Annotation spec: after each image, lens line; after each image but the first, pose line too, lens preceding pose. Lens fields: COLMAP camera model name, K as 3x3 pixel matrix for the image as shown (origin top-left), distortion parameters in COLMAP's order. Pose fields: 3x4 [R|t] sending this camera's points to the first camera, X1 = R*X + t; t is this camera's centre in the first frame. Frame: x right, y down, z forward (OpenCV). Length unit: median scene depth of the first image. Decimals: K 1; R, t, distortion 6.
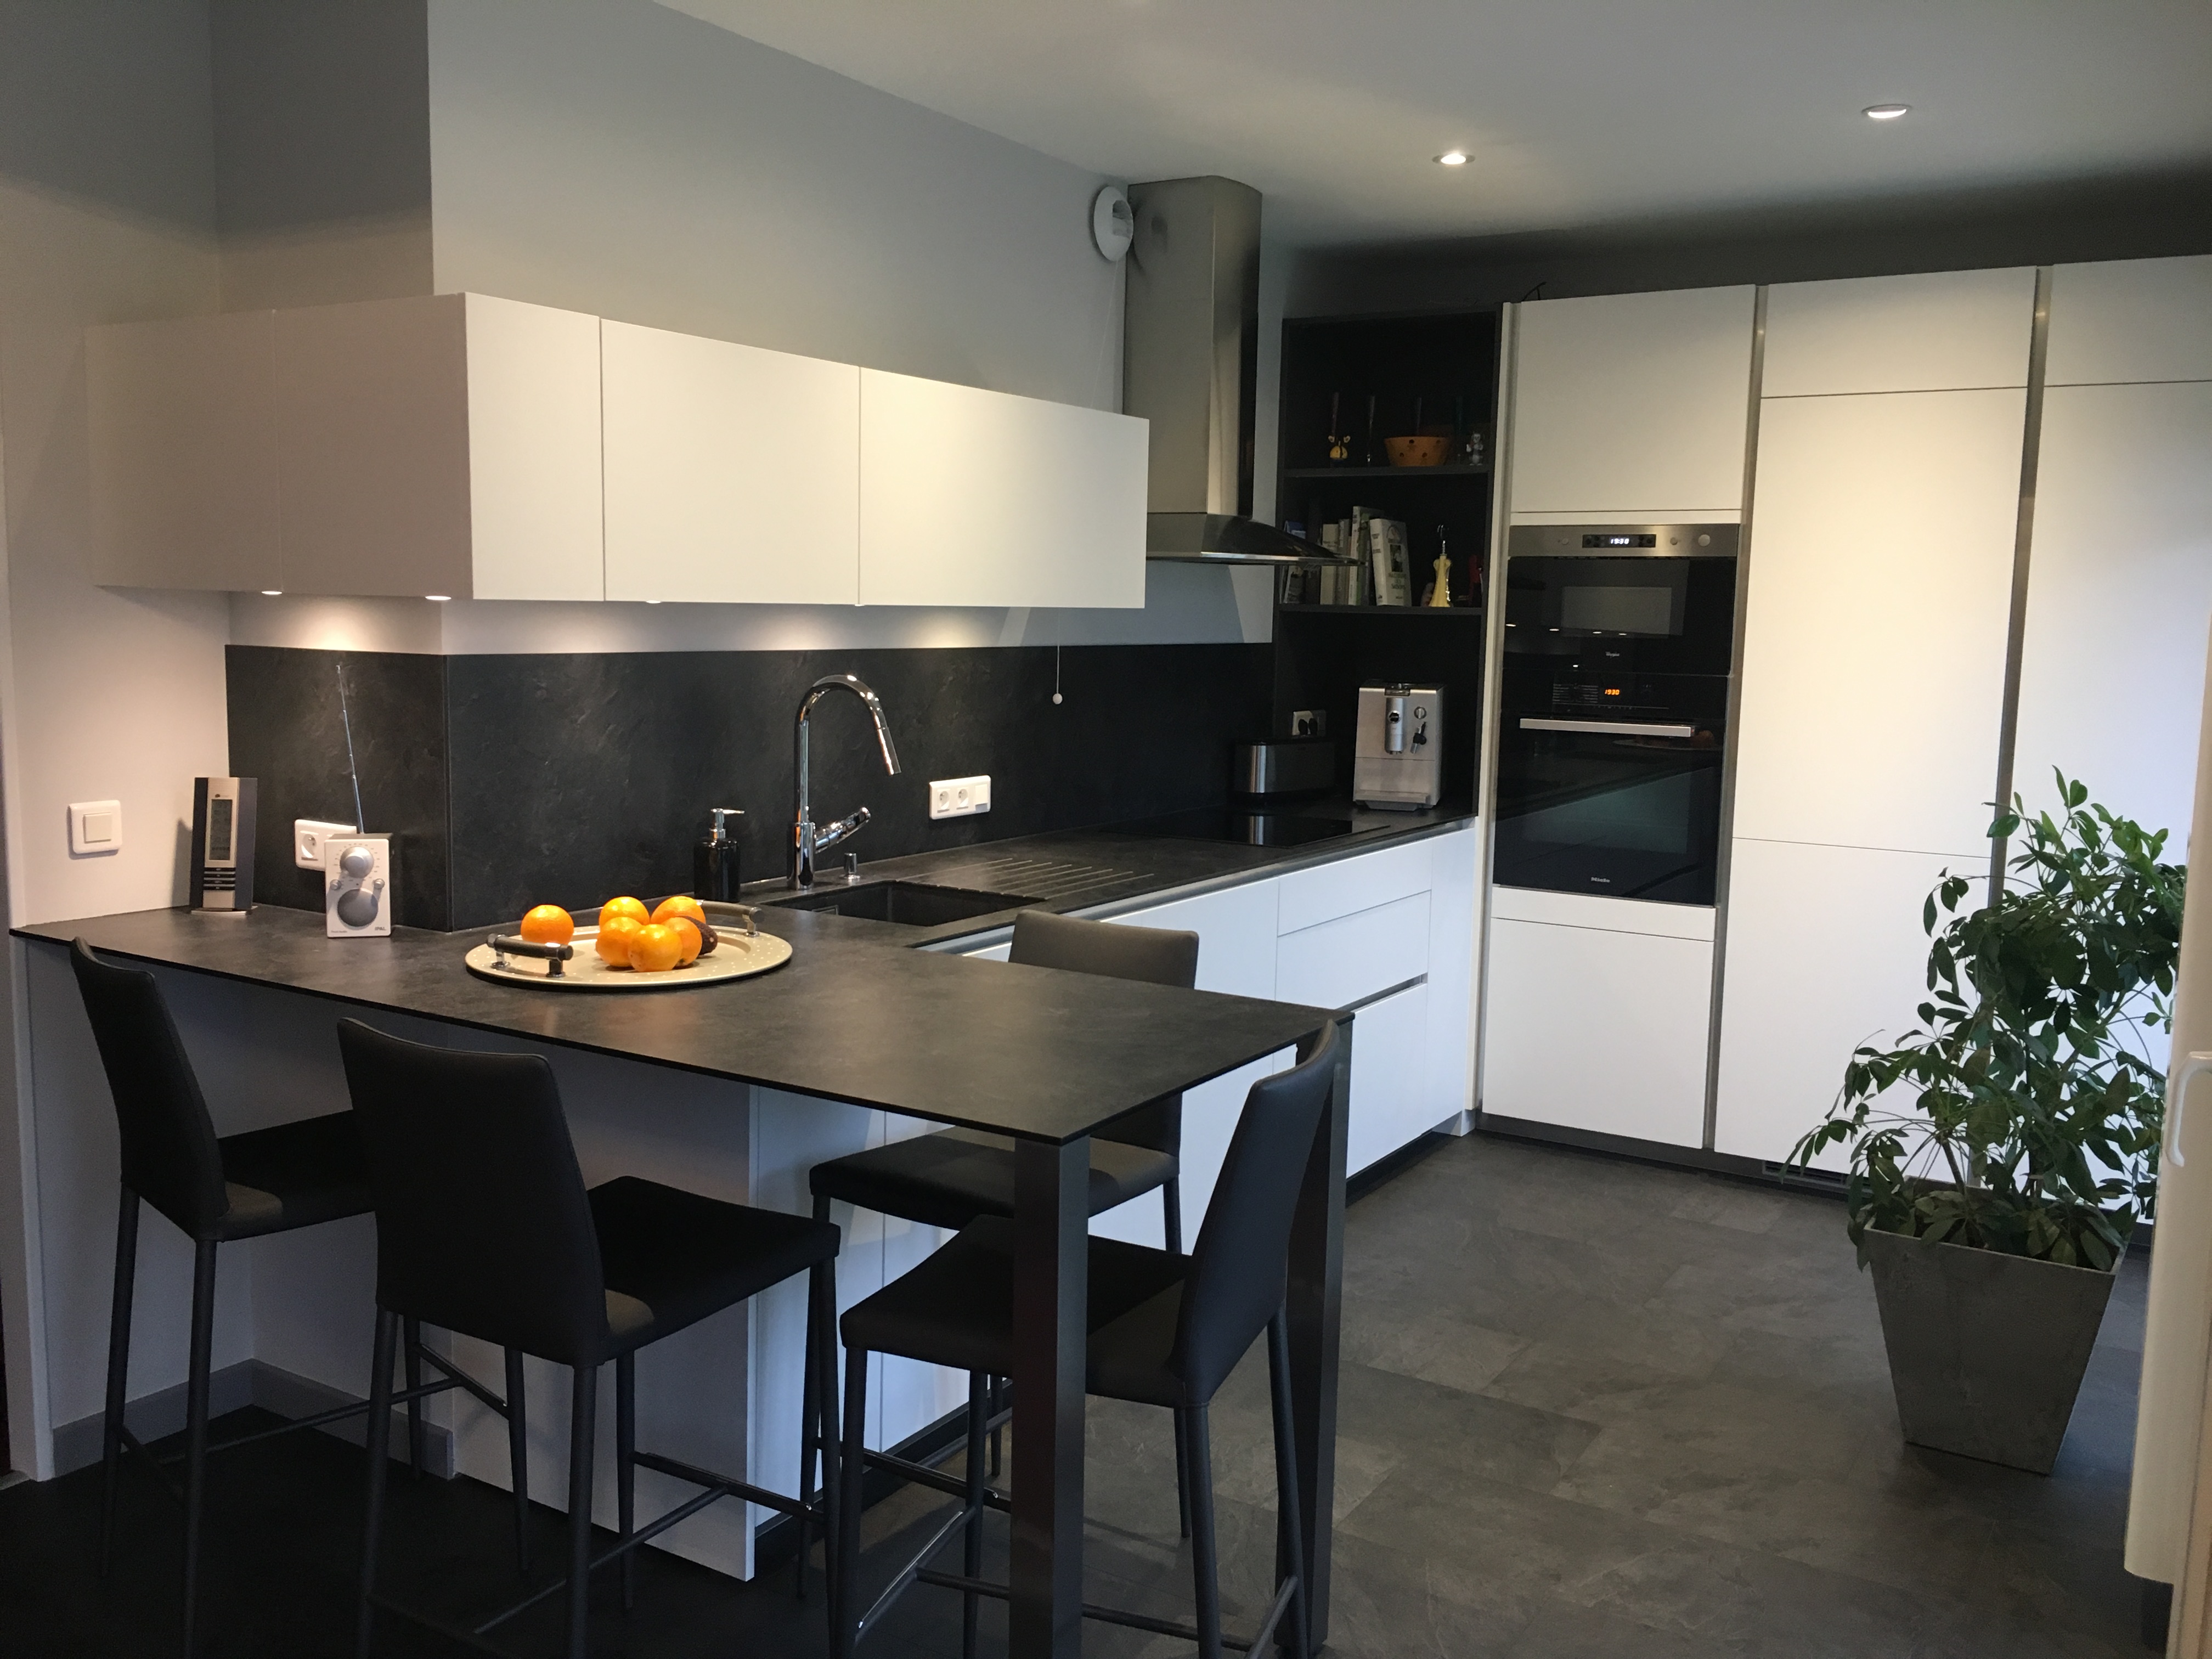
lens RADIAL K [[1887.6, 0, 1125.3], [0, 1887.6, 842.3], [0, 0, 1]] dist [0.075938, -0.106378]
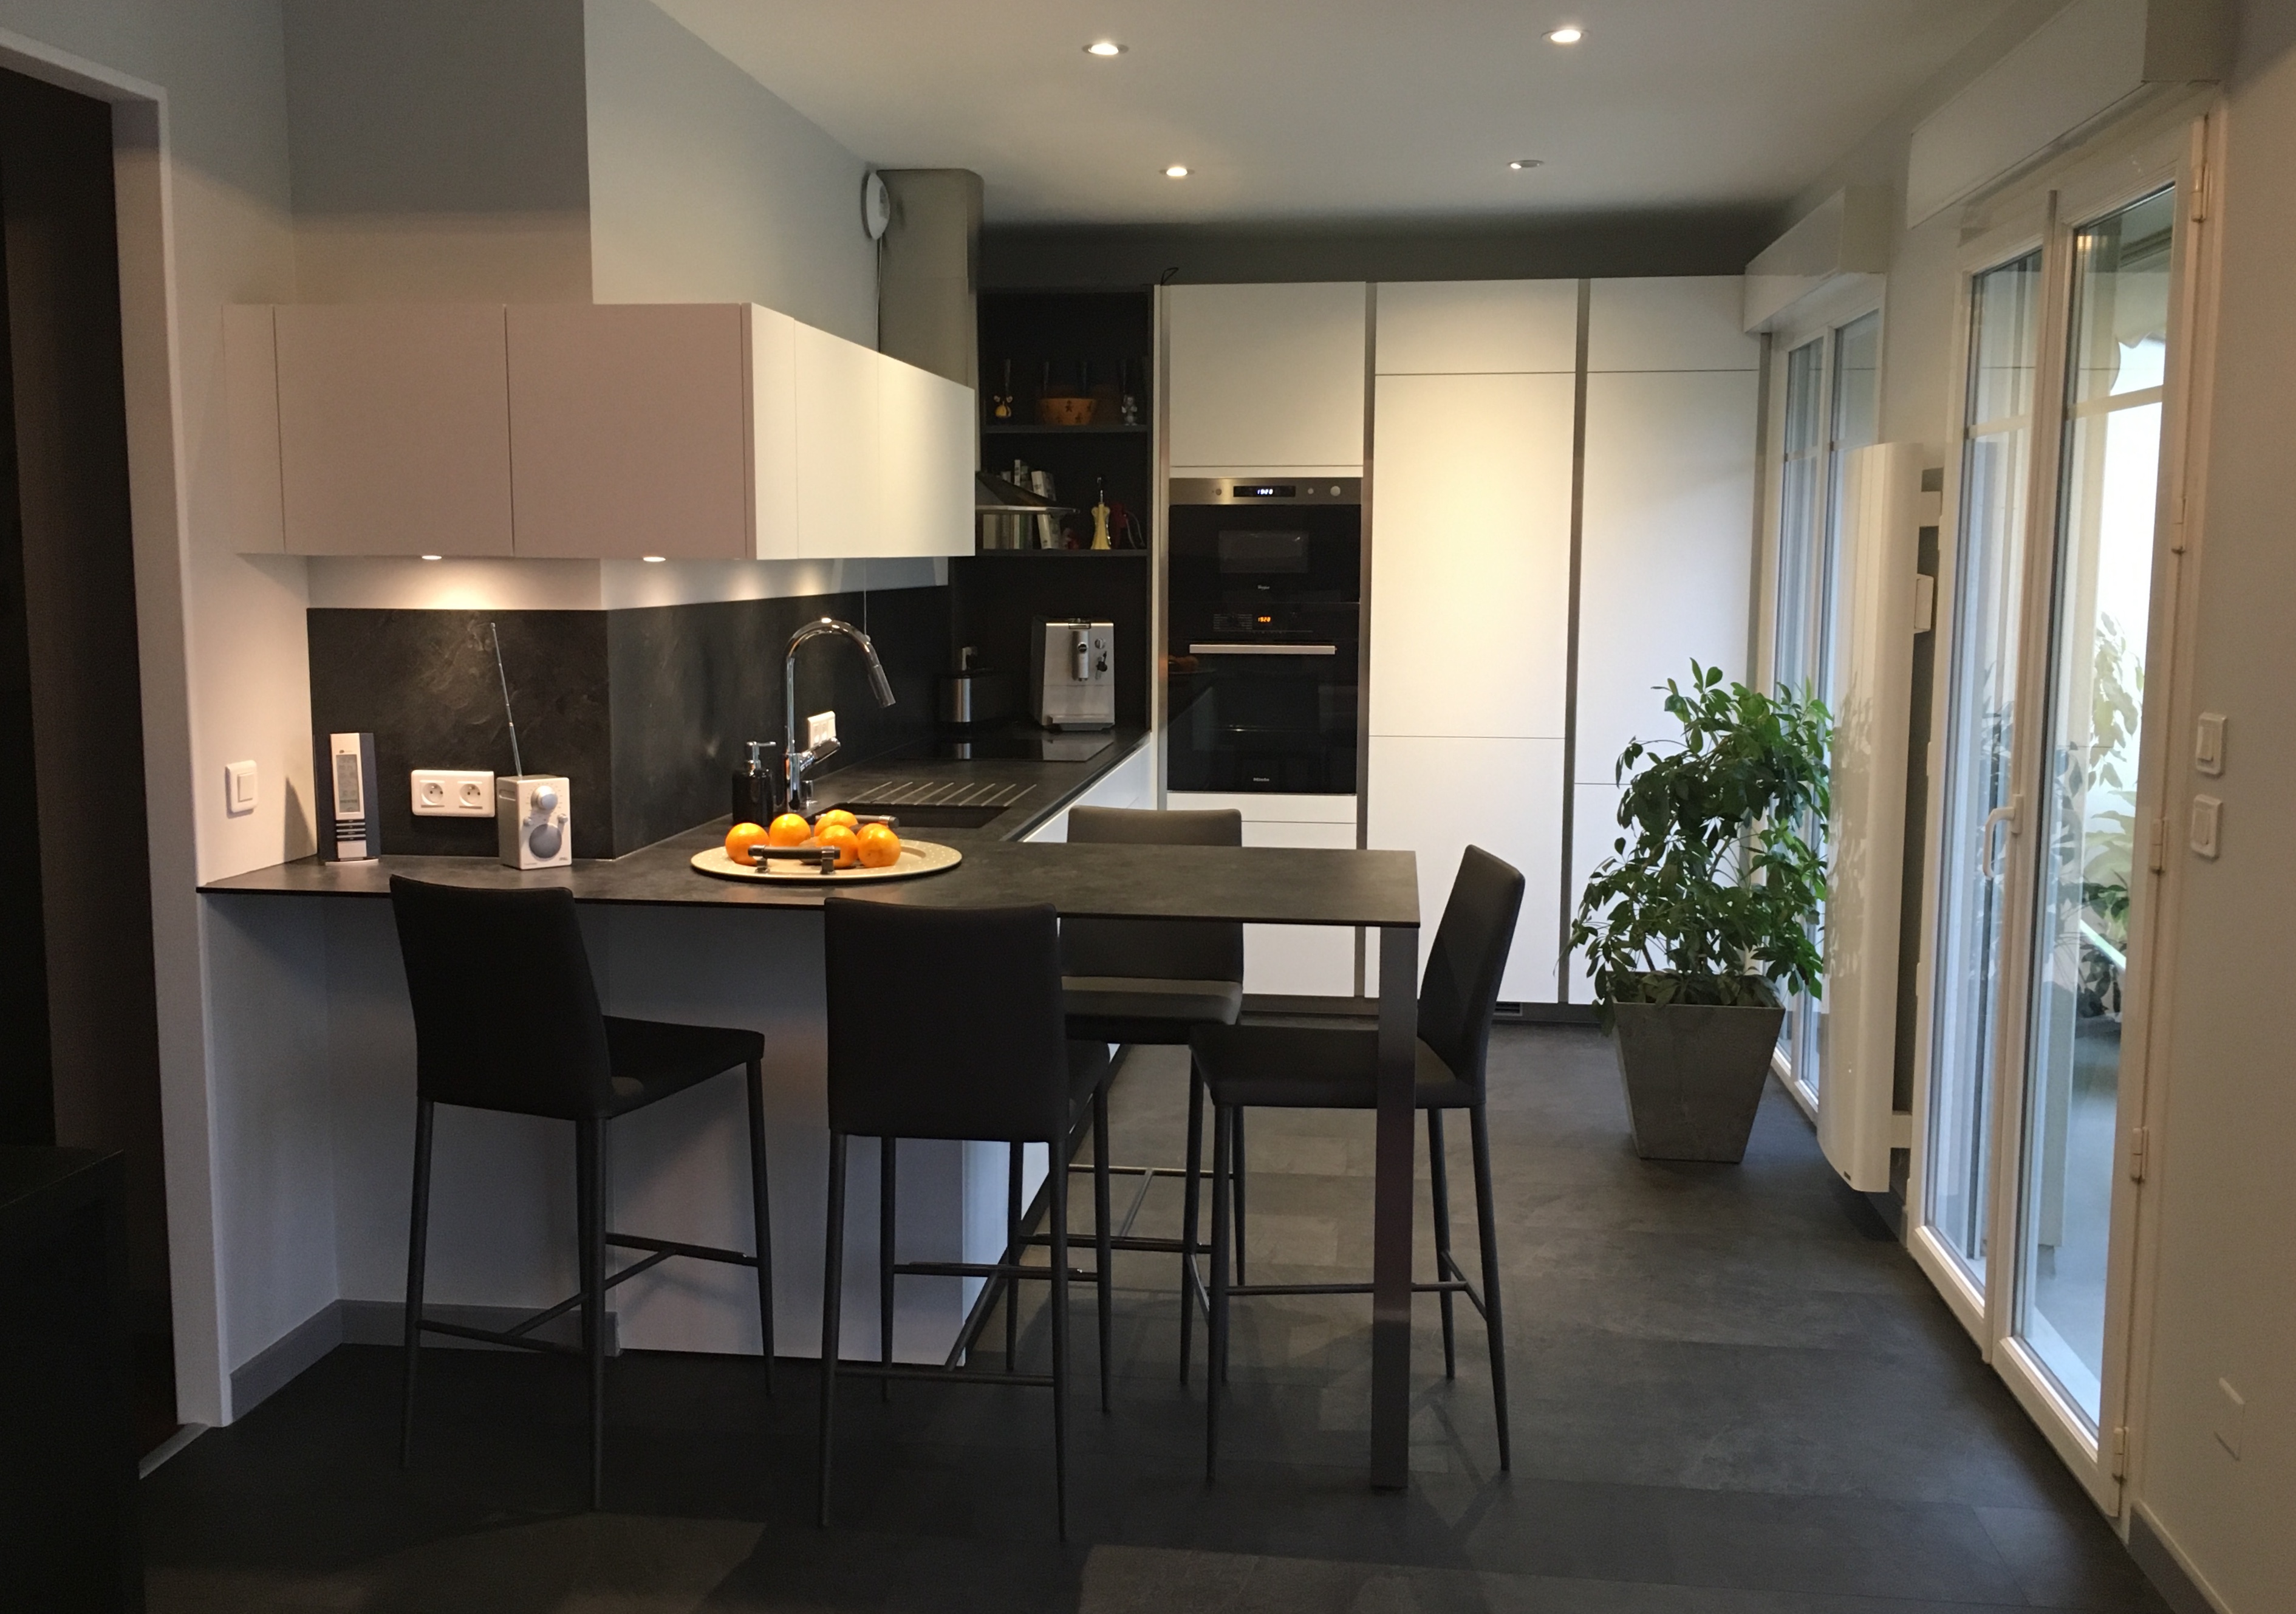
lens RADIAL K [[2083.5, 0, 1148.0], [0, 2083.5, 807.0], [0, 0, 1]] dist [0.065145, 0.001522]
pose [[0.909498, -0.068621, 0.410007, -0.414872], [0.068032, 0.997554, 0.016045, 0.013439], [-0.410105, 0.013301, 0.911941, -0.179891]]
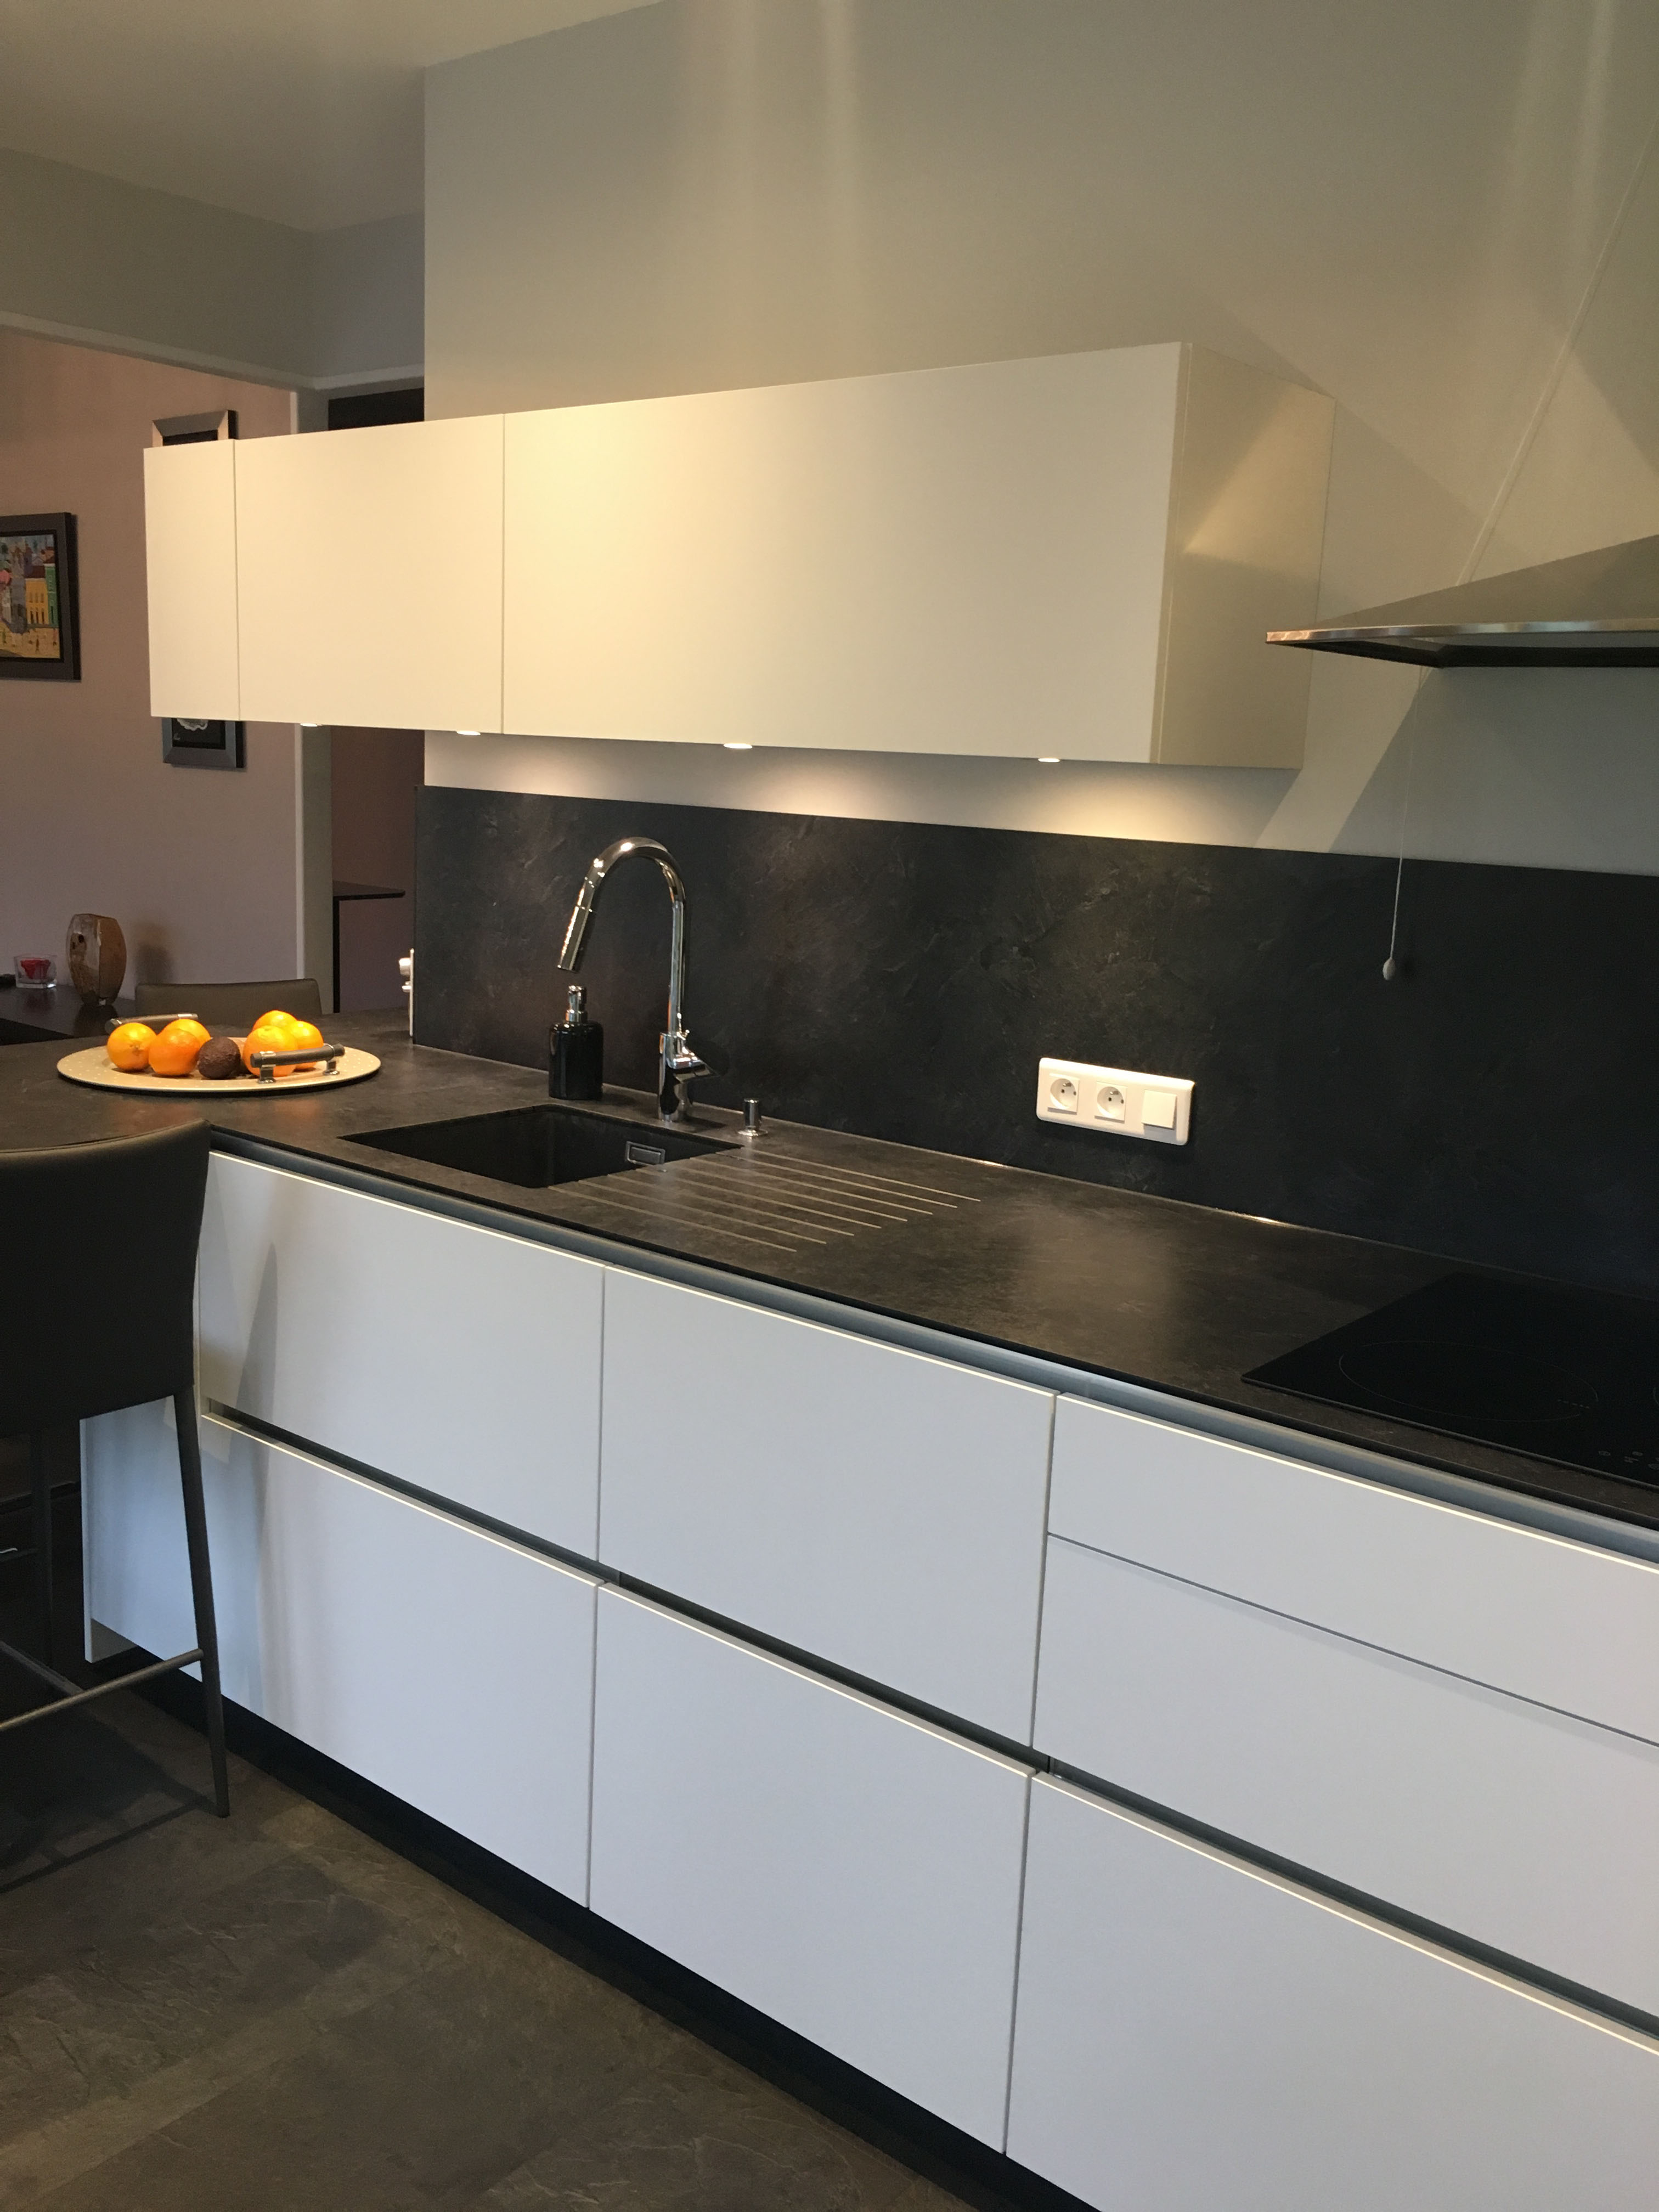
lens RADIAL K [[1918.6, 0, 829.5], [0, 1918.6, 1106.0], [0, 0, 1]] dist [0.079550, -0.082891]
pose [[-0.138812, 0.155880, -0.977974, 0.499515], [-0.172582, 0.968615, 0.178884, -0.112709], [0.975165, 0.193612, -0.107553, 0.986674]]
